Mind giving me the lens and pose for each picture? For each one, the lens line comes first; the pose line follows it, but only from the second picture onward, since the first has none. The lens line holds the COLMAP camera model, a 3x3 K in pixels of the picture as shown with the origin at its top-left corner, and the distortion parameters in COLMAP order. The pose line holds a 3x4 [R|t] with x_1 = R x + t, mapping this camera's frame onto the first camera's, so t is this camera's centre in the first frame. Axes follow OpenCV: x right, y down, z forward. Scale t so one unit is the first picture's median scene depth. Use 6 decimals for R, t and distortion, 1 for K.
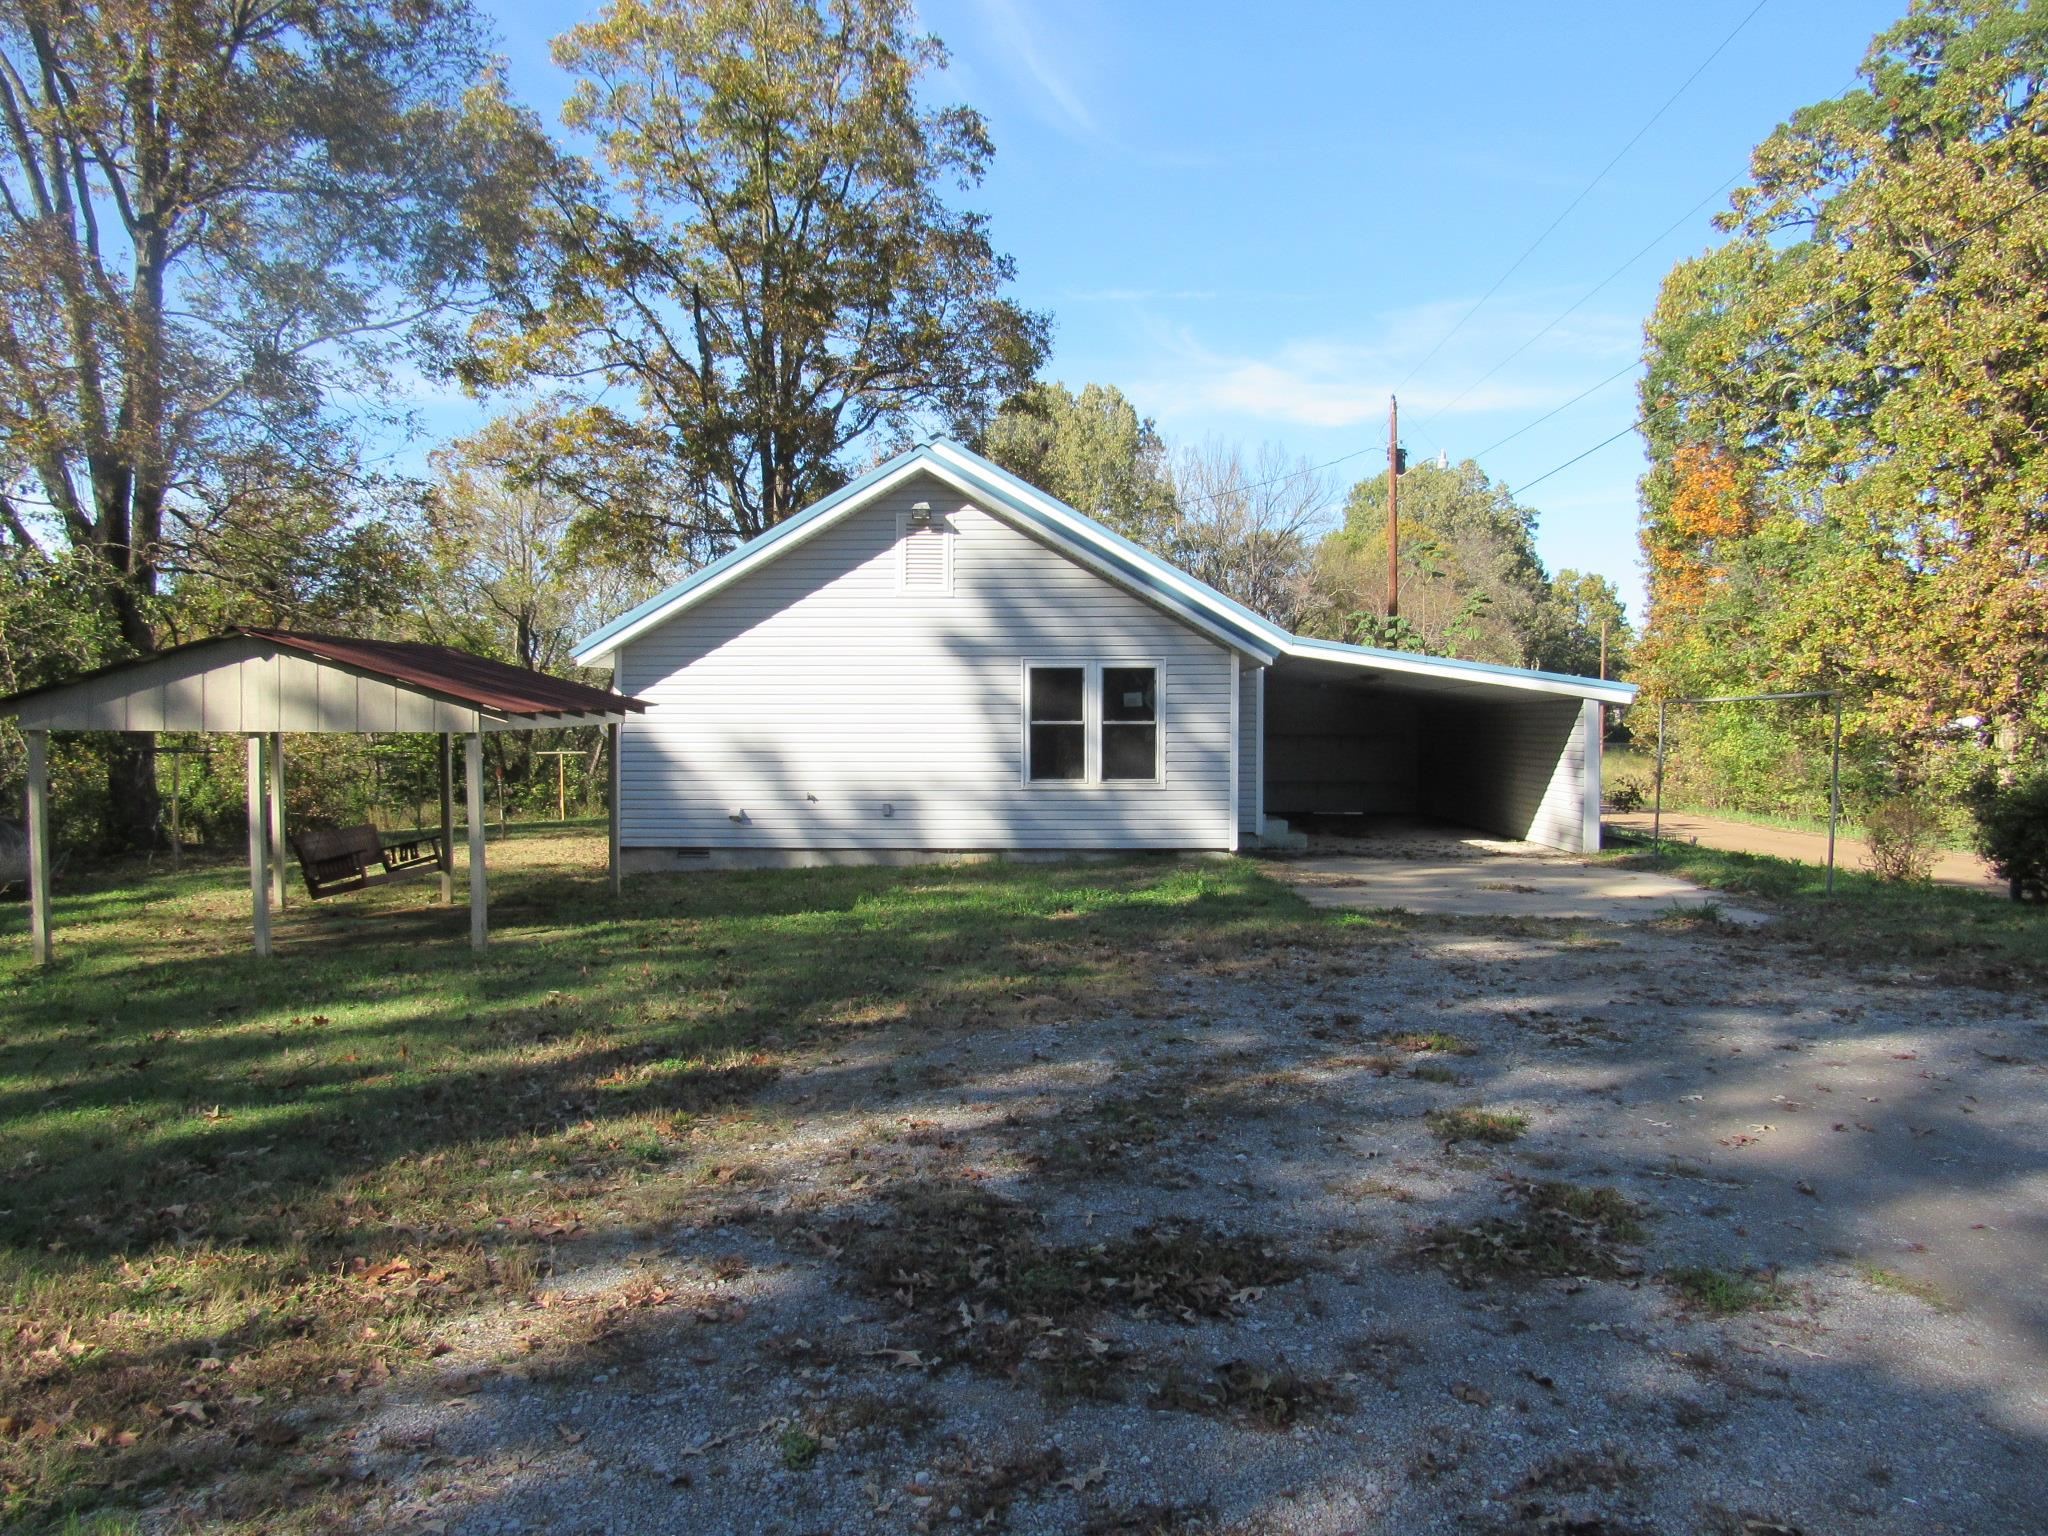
lens RADIAL K [[1537.8, 0, 1024.0], [0, 1537.8, 768.0], [0, 0, 1]] dist [-0.039319, -0.003190]
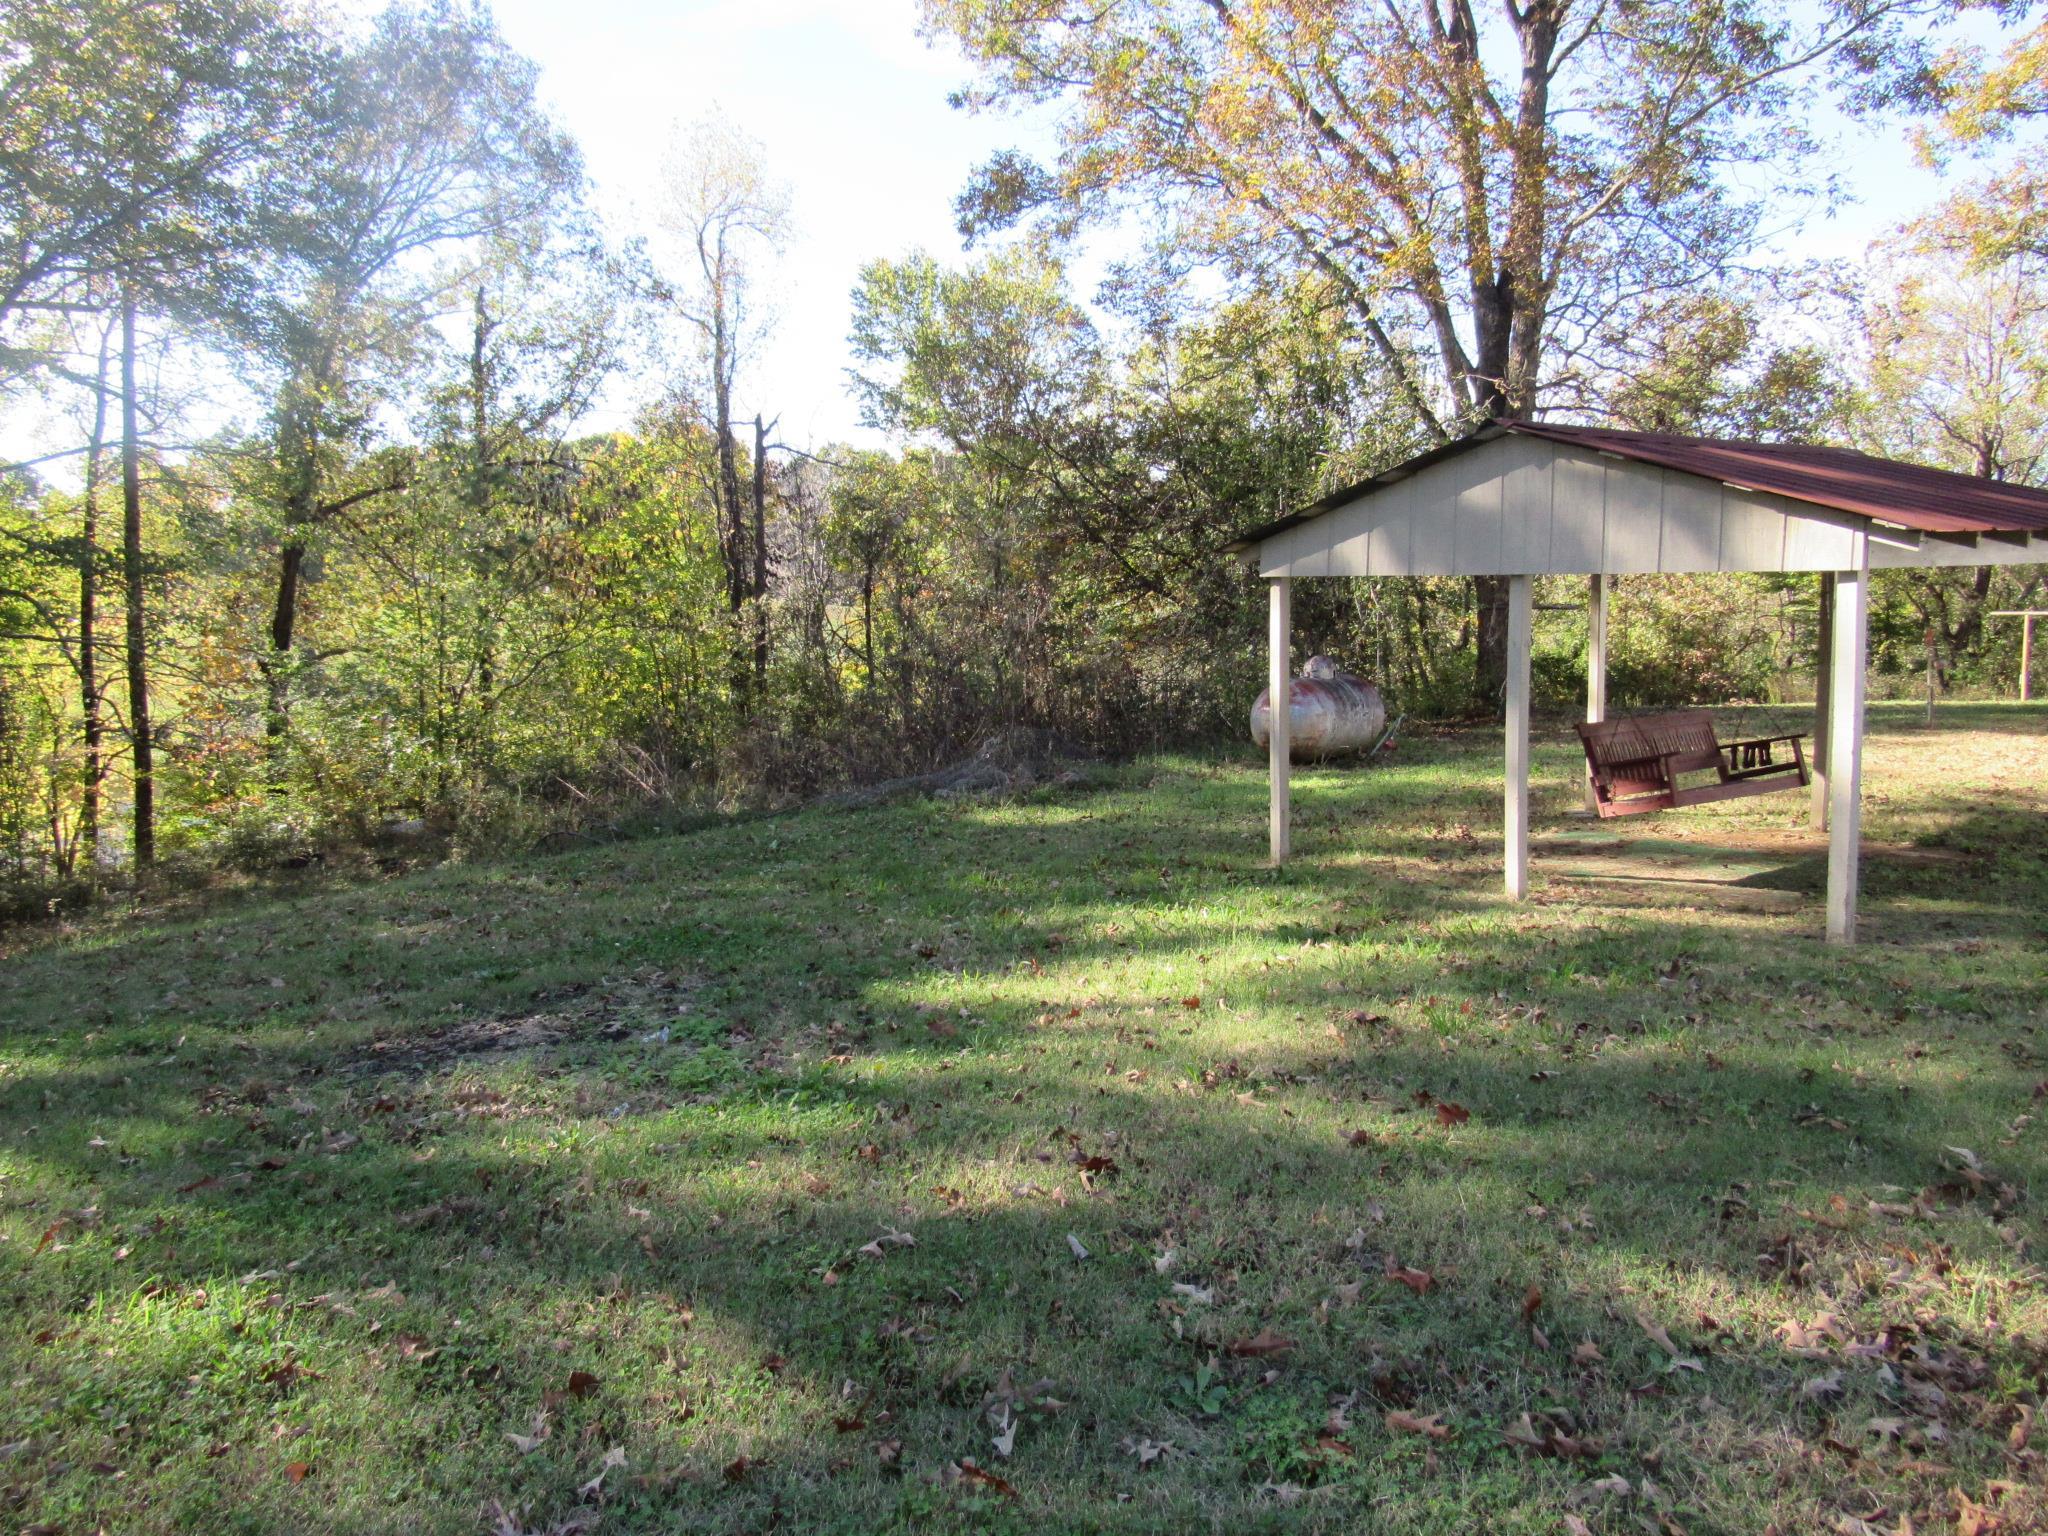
lens RADIAL K [[1537.8, 0, 1024.0], [0, 1537.8, 768.0], [0, 0, 1]] dist [-0.039319, -0.003190]
pose [[0.638914, 0.082862, -0.764802, -0.050383], [-0.013102, 0.995210, 0.096880, -0.000283], [0.769167, -0.051878, 0.636939, 0.169356]]
